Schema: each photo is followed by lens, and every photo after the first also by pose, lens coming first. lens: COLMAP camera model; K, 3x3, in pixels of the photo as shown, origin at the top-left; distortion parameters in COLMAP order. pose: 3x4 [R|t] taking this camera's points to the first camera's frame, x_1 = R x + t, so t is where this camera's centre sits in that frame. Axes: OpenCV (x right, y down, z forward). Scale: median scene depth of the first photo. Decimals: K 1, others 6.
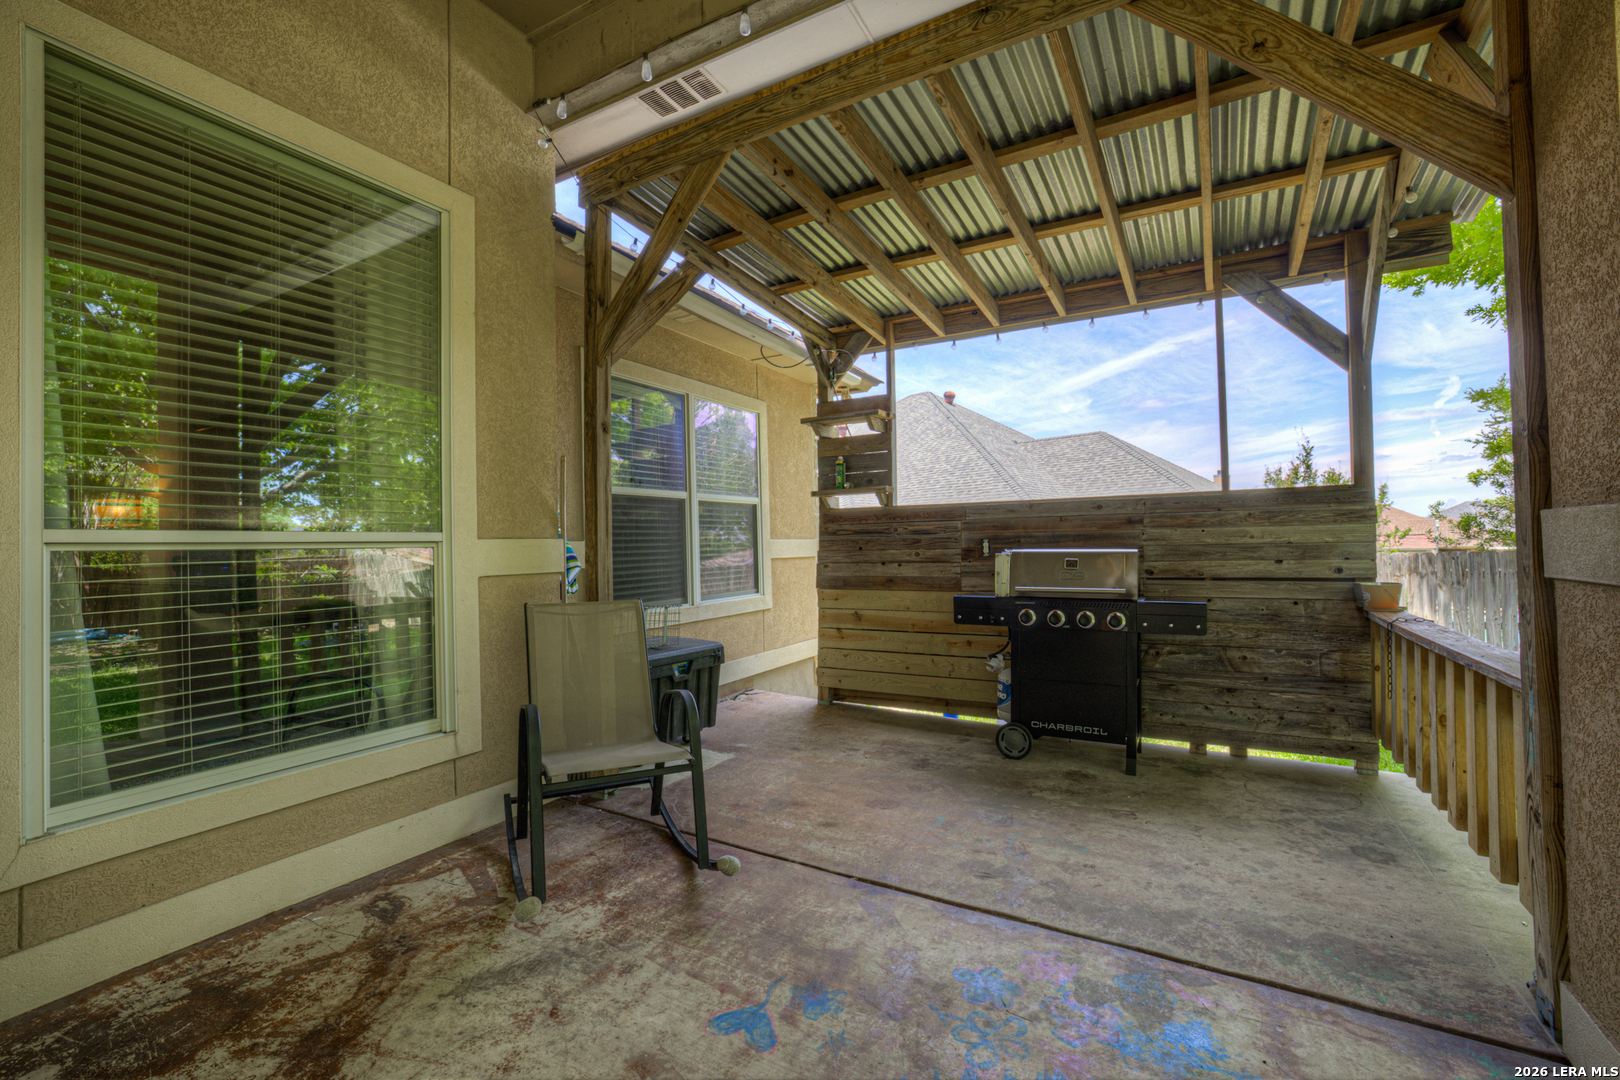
lens RADIAL K [[719.7, 0, 779.5], [0, 719.7, 529.9], [0, 0, 1]] dist [-0.015372, 0.003969]
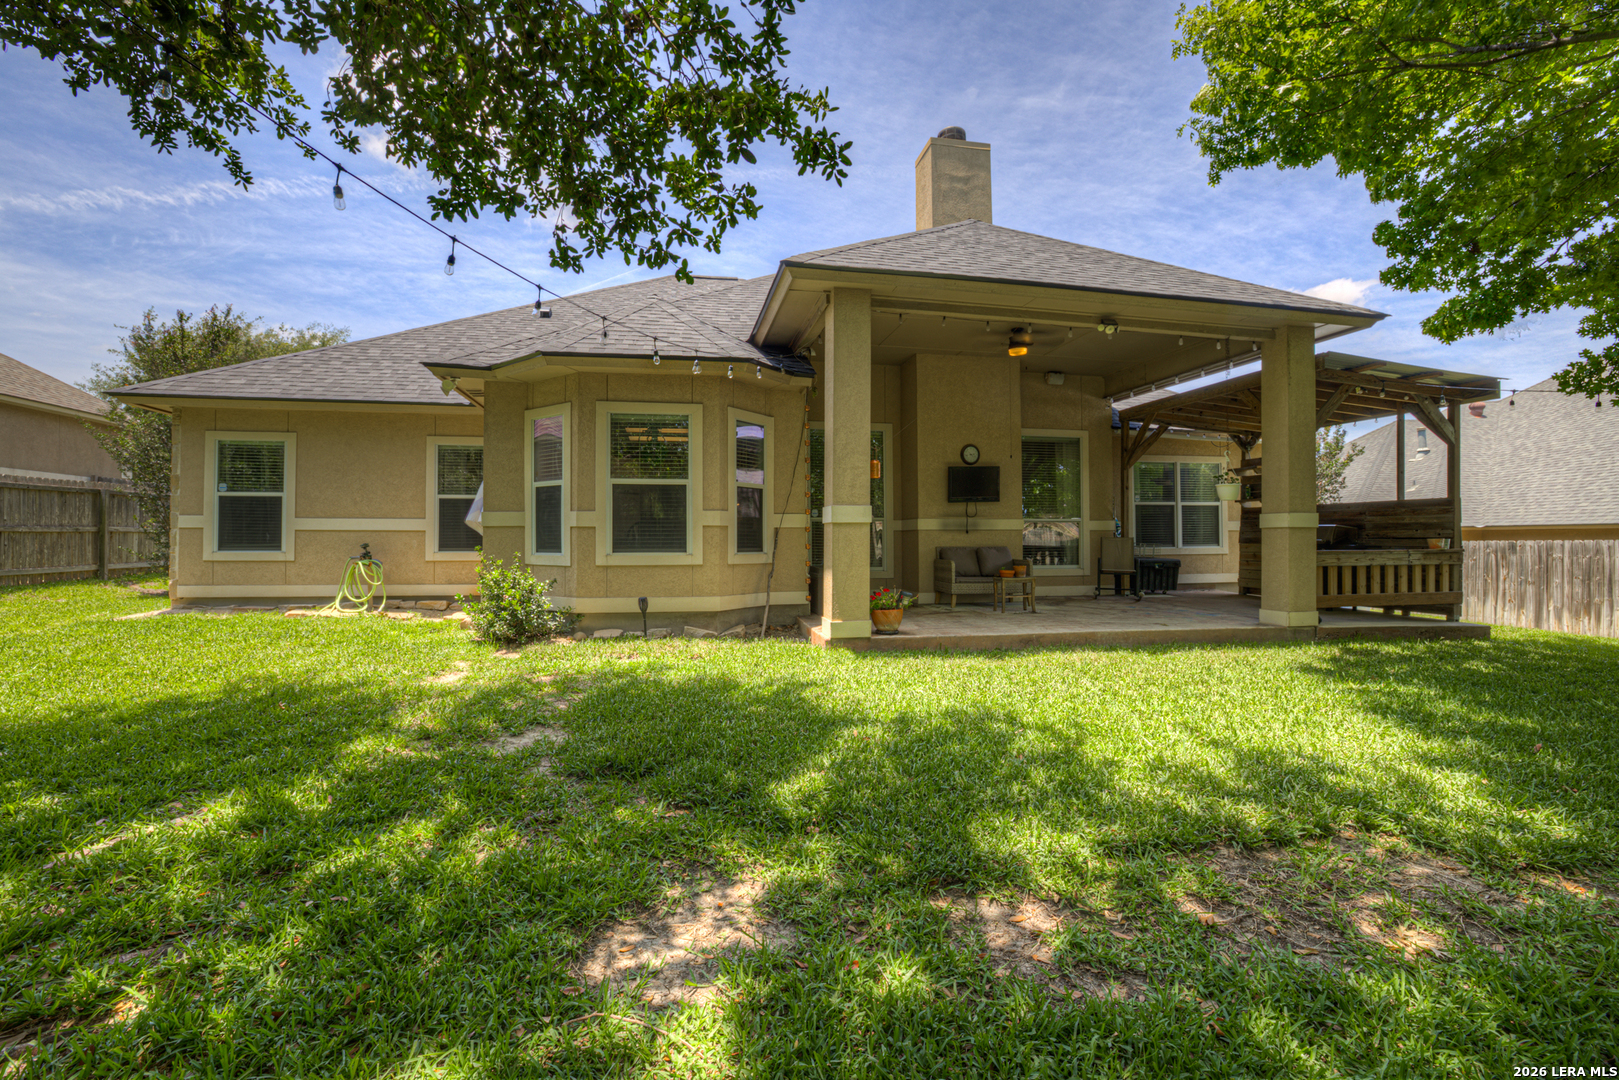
lens RADIAL K [[719.3, 0, 818.5], [0, 719.3, 537.8], [0, 0, 1]] dist [-0.015372, 0.003969]
pose [[0.660789, 0.018675, -0.750340, 0.924555], [0.004591, 0.999571, 0.028921, -0.007167], [0.750558, -0.022556, 0.660420, -1.591362]]
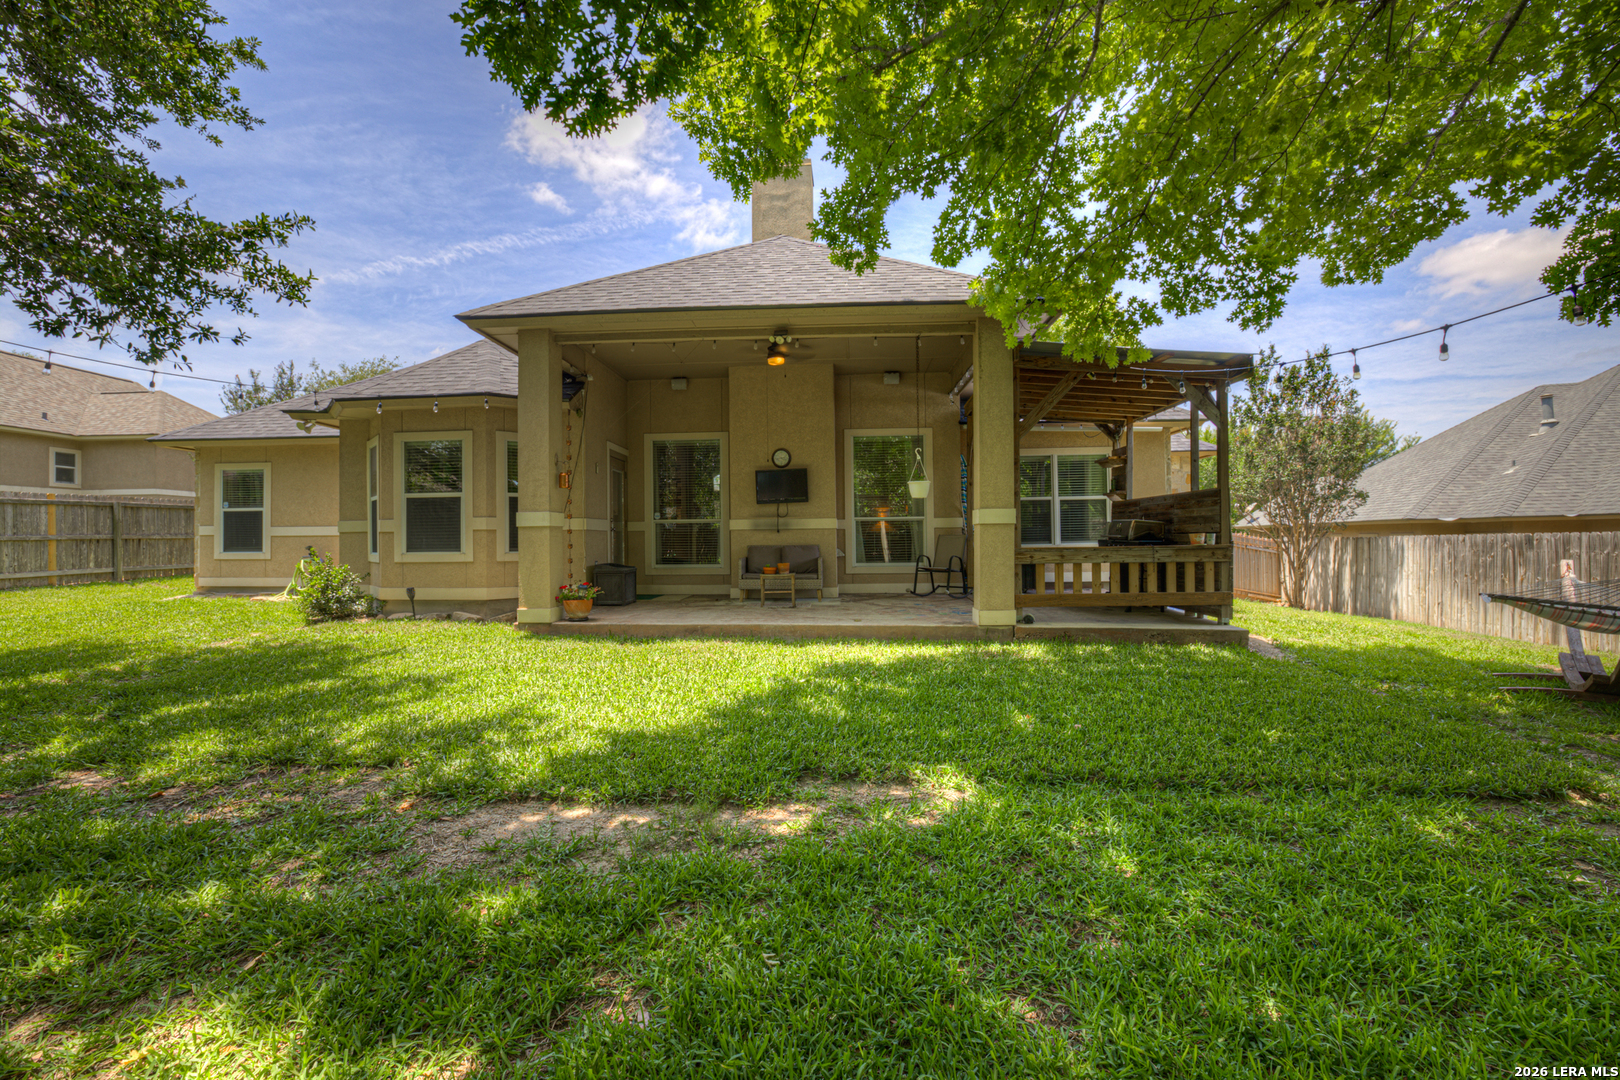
lens RADIAL K [[719.7, 0, 807.4], [0, 719.7, 537.9], [0, 0, 1]] dist [-0.015372, 0.003969]
pose [[0.433793, 0.014393, -0.900898, 1.681187], [0.022136, 0.999400, 0.026626, 0.001555], [0.900741, -0.031492, 0.433214, -0.766321]]
